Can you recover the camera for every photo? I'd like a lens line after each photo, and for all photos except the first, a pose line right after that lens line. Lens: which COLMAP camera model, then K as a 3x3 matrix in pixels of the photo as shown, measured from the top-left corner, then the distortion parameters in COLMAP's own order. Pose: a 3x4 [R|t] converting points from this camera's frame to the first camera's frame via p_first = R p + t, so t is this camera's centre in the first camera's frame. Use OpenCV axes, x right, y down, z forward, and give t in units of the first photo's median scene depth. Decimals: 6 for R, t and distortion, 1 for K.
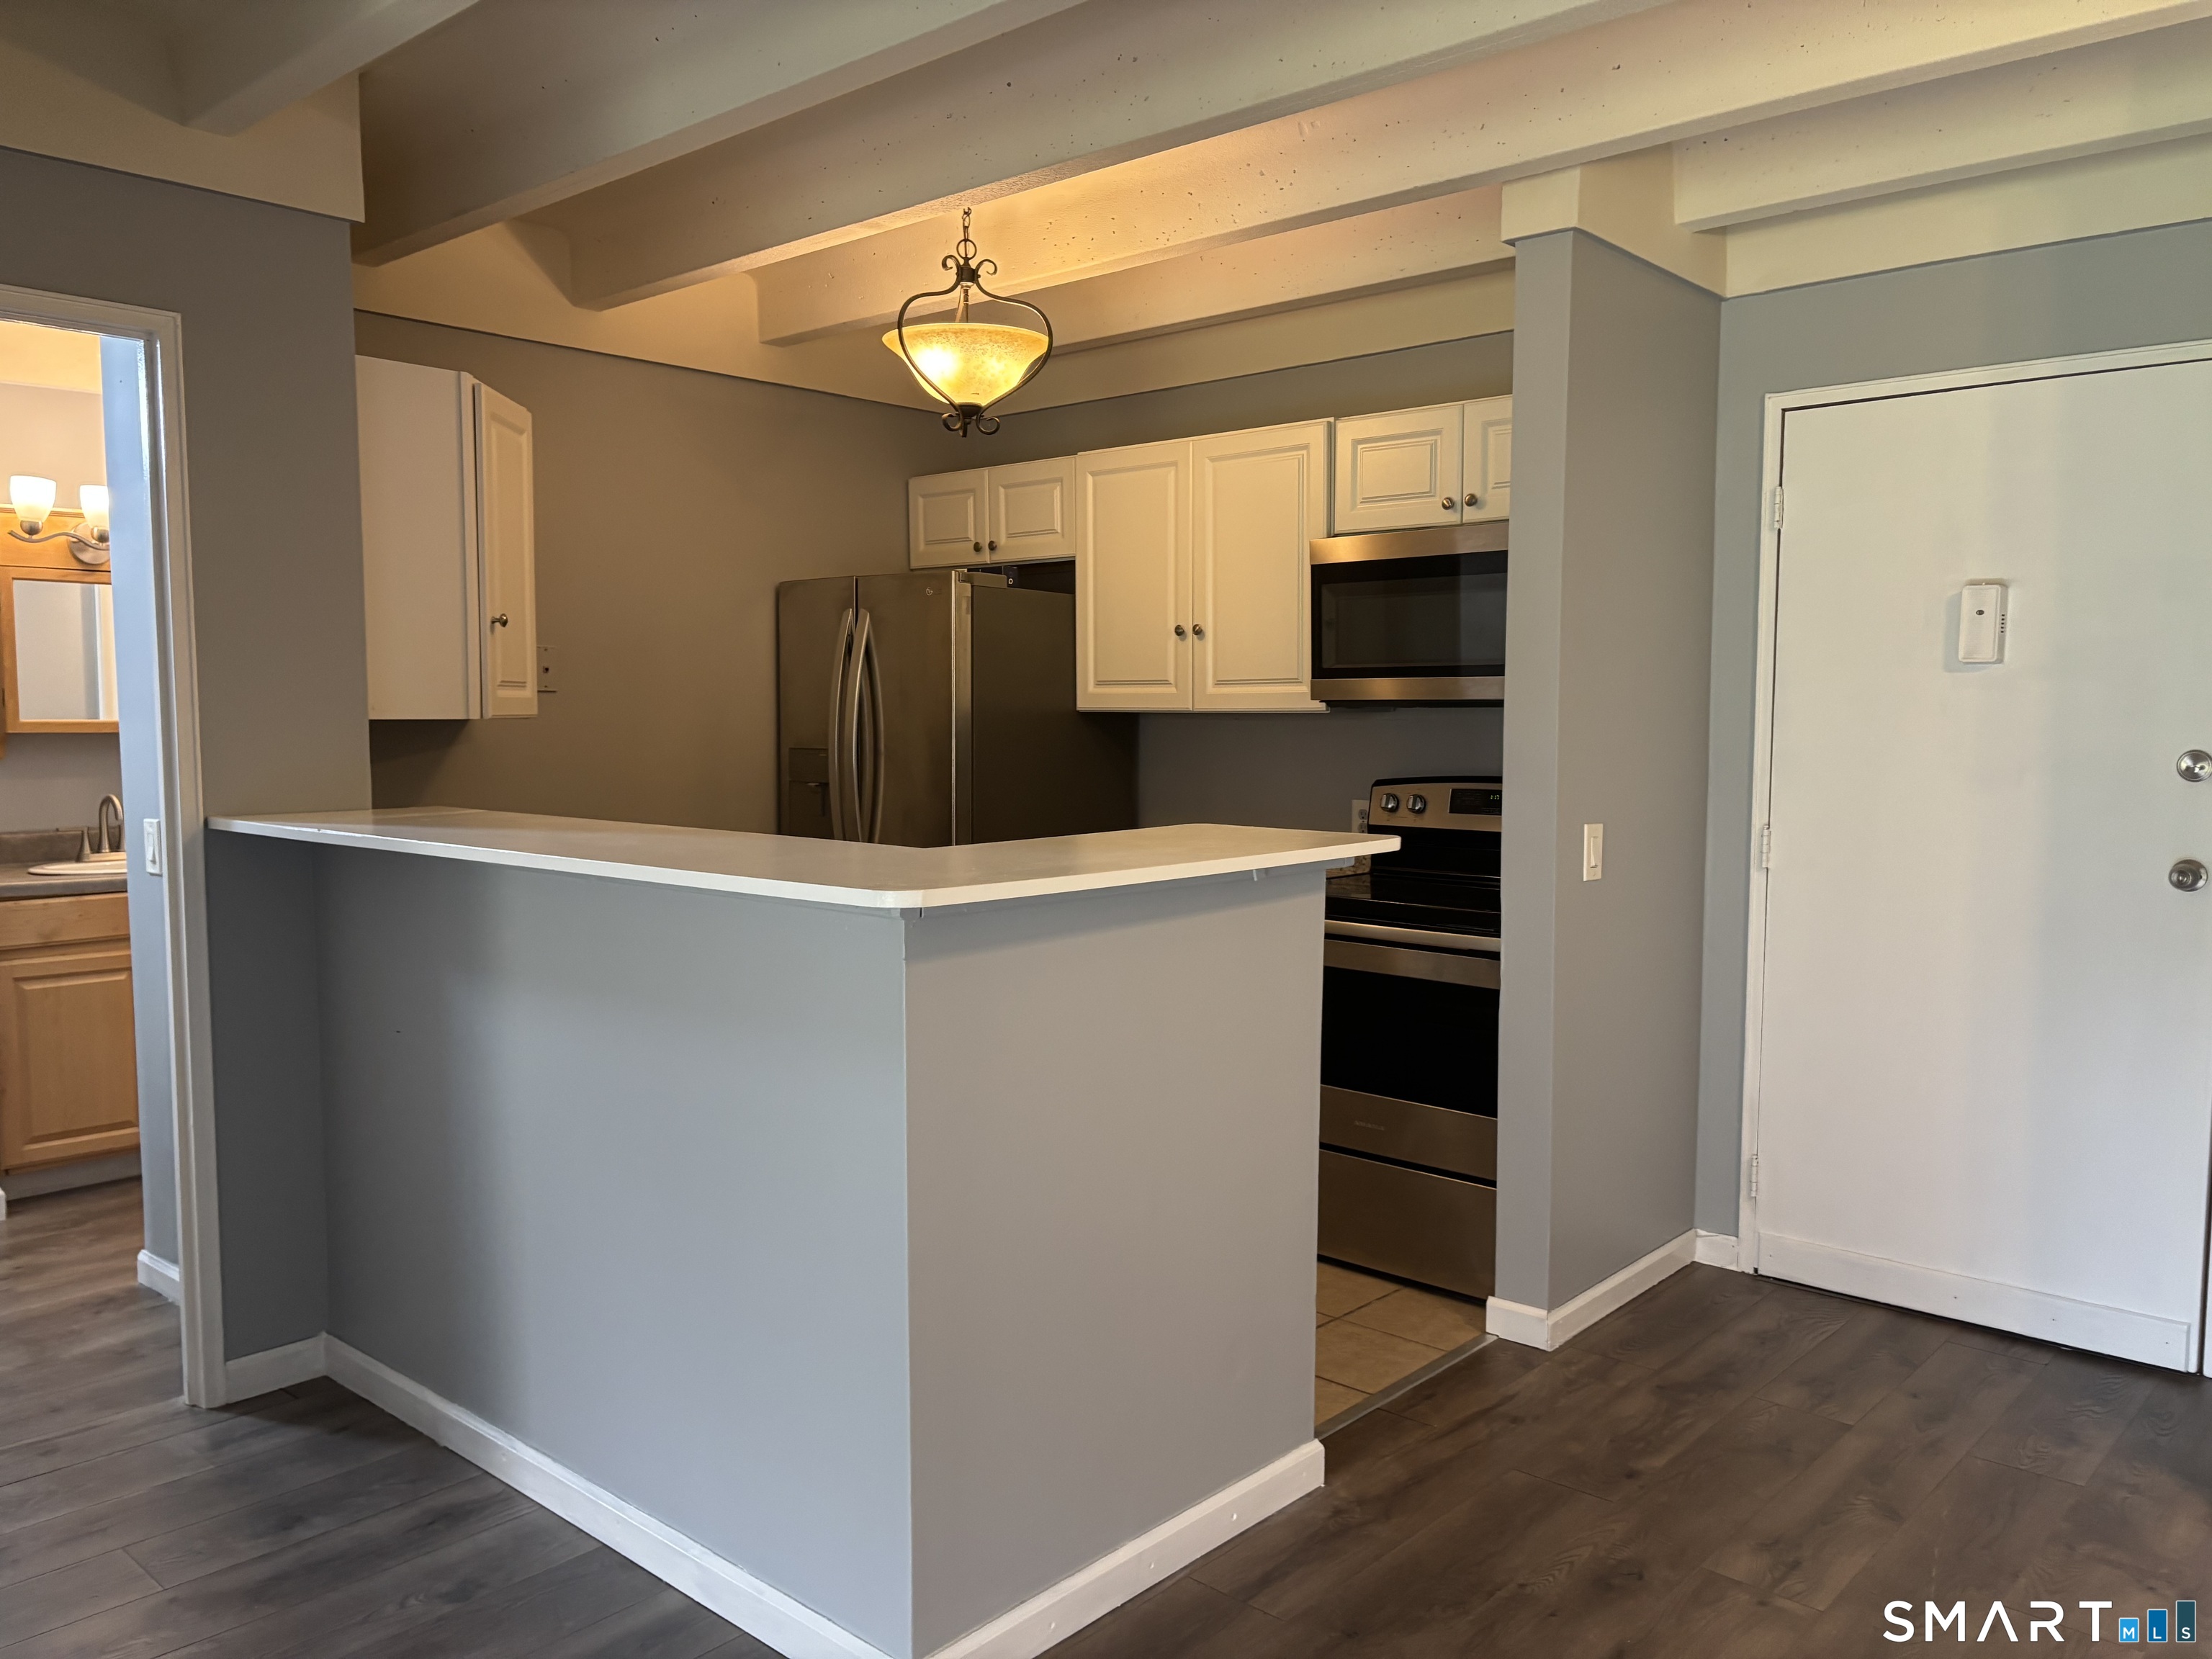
lens RADIAL K [[1655.5, 0, 1112.9], [0, 1655.5, 855.3], [0, 0, 1]] dist [0.047632, -0.043028]
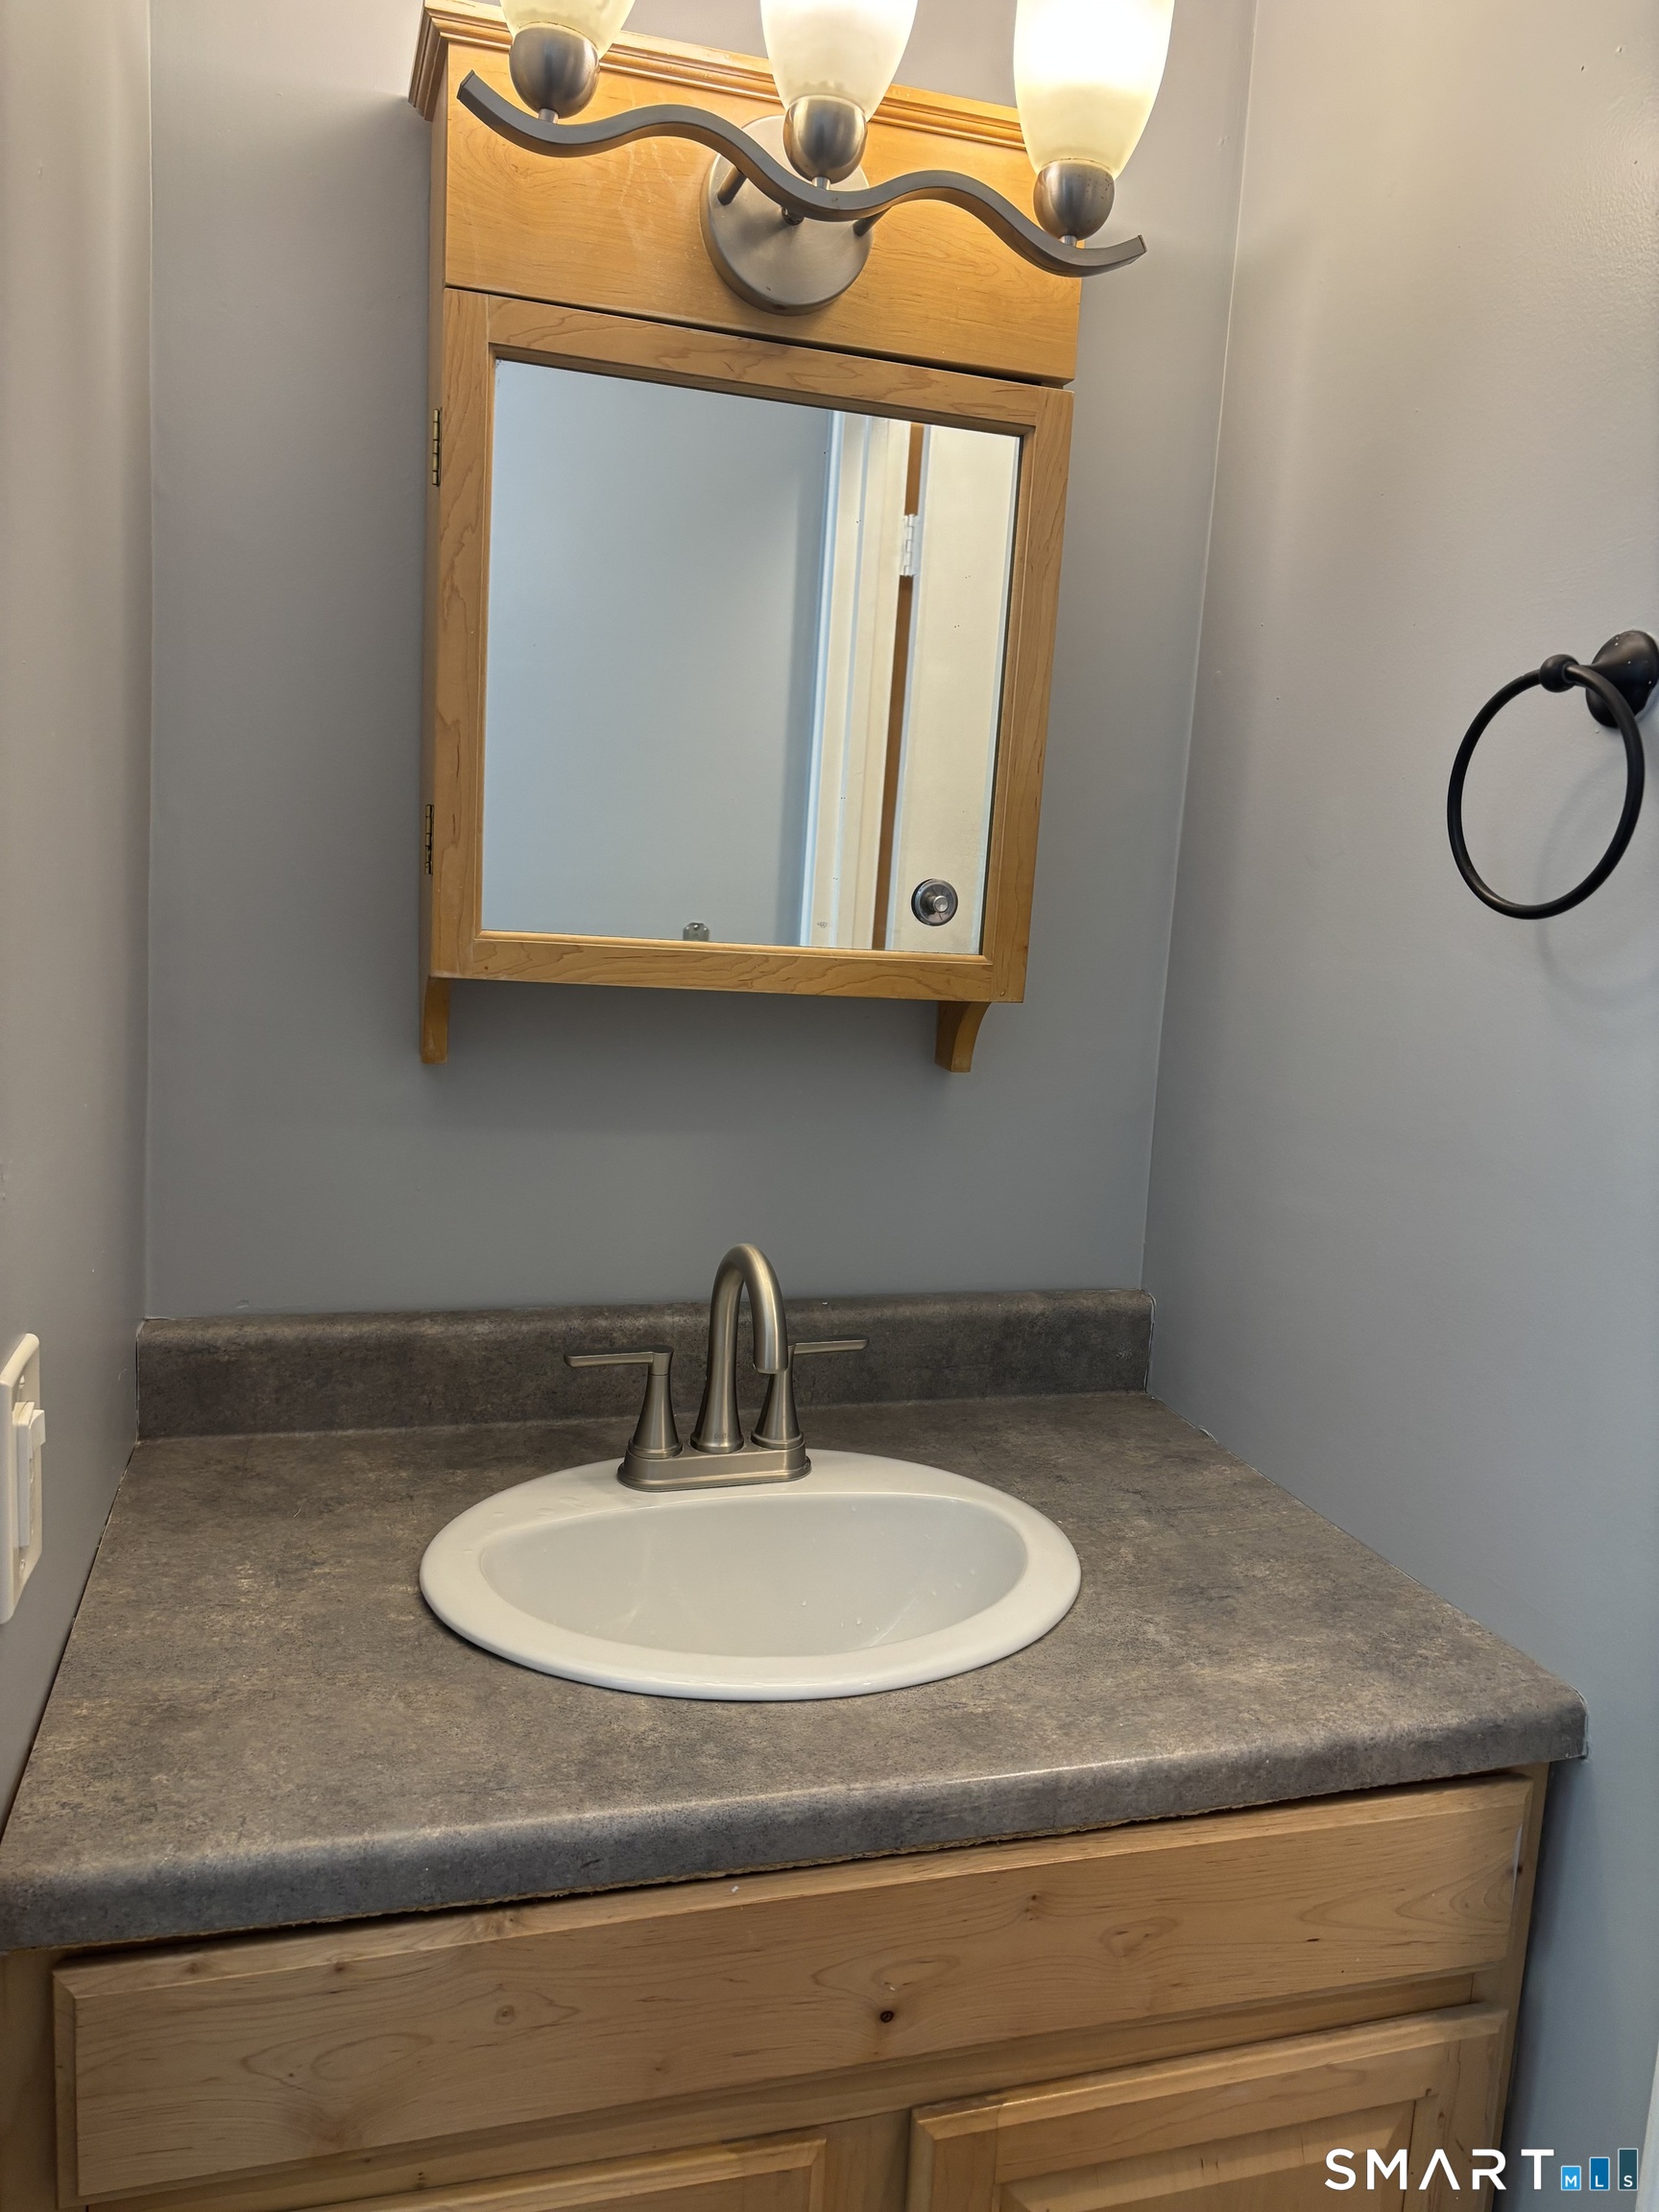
lens RADIAL K [[1655.5, 0, 831.5], [0, 1655.5, 1111.4], [0, 0, 1]] dist [0.047632, -0.043028]
pose [[0.847674, 0.129442, -0.514484, -0.576492], [-0.102307, 0.991459, 0.080884, -0.096874], [0.520560, -0.015928, 0.853677, 0.989618]]
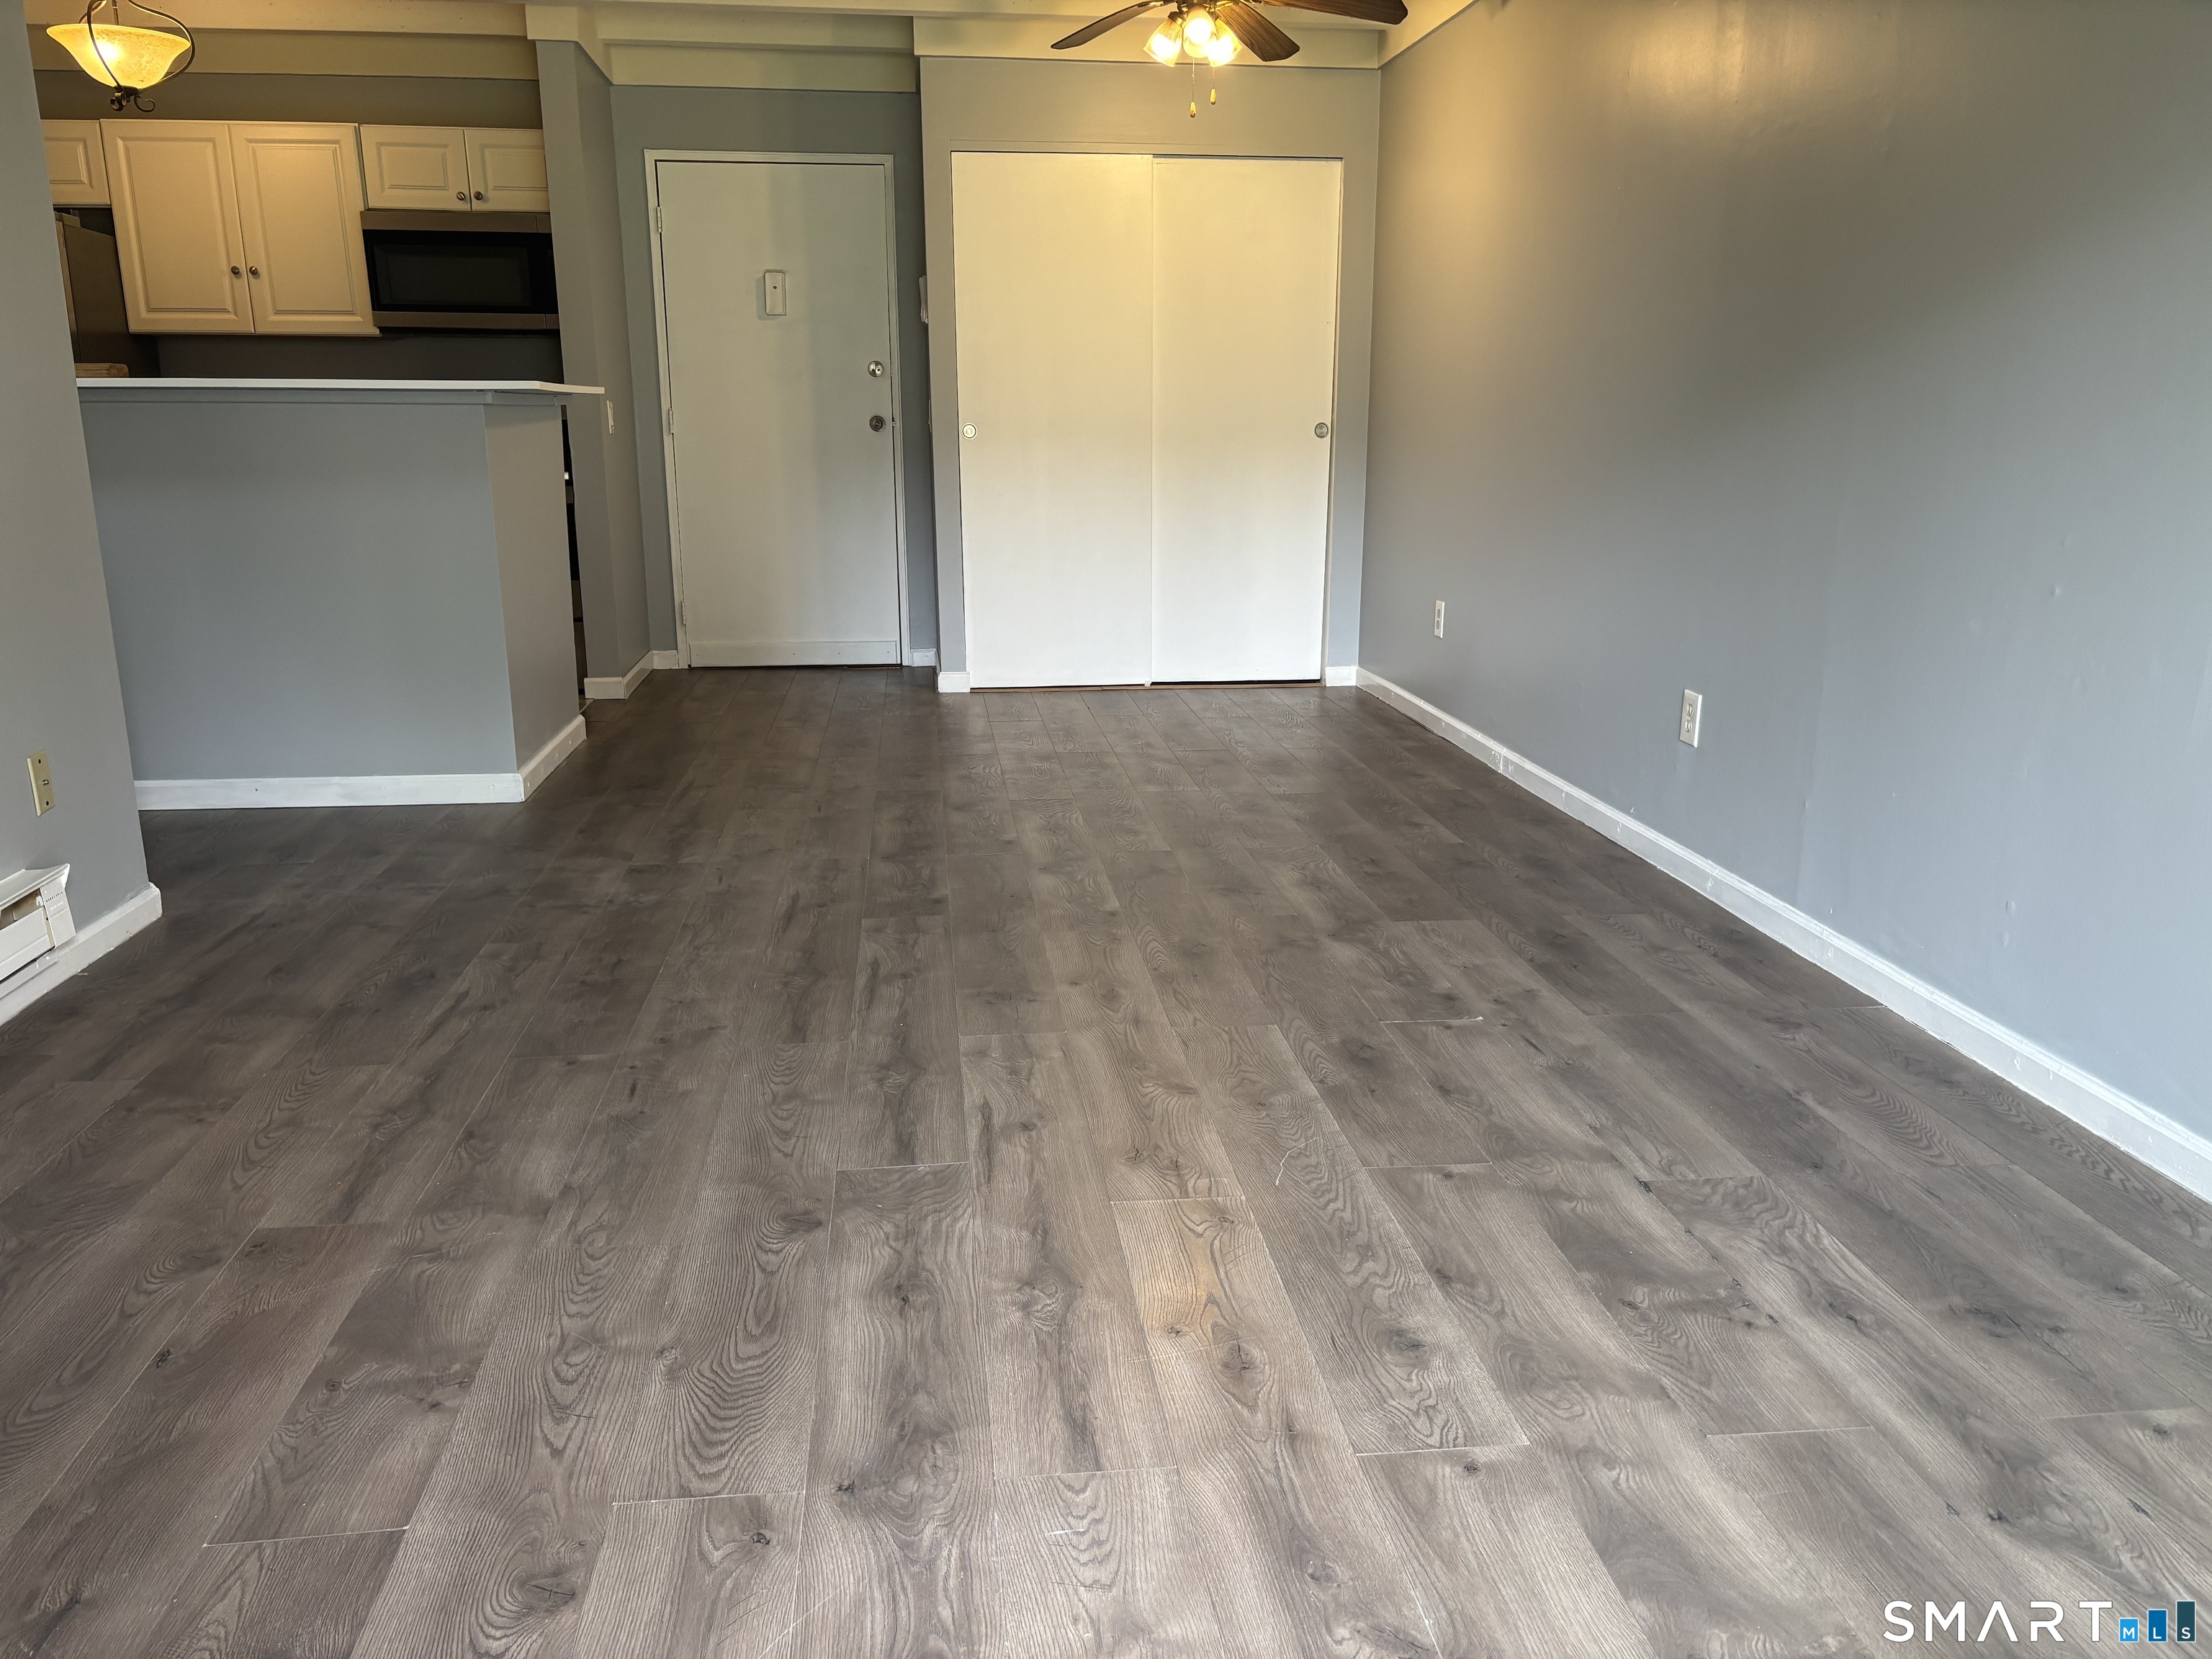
lens RADIAL K [[1655.5, 0, 1117.0], [0, 1655.5, 821.5], [0, 0, 1]] dist [0.047632, -0.043028]
pose [[0.661872, -0.182431, 0.727080, -0.626469], [0.067984, 0.980546, 0.184142, 0.113369], [-0.746528, -0.072448, 0.661398, -0.523647]]
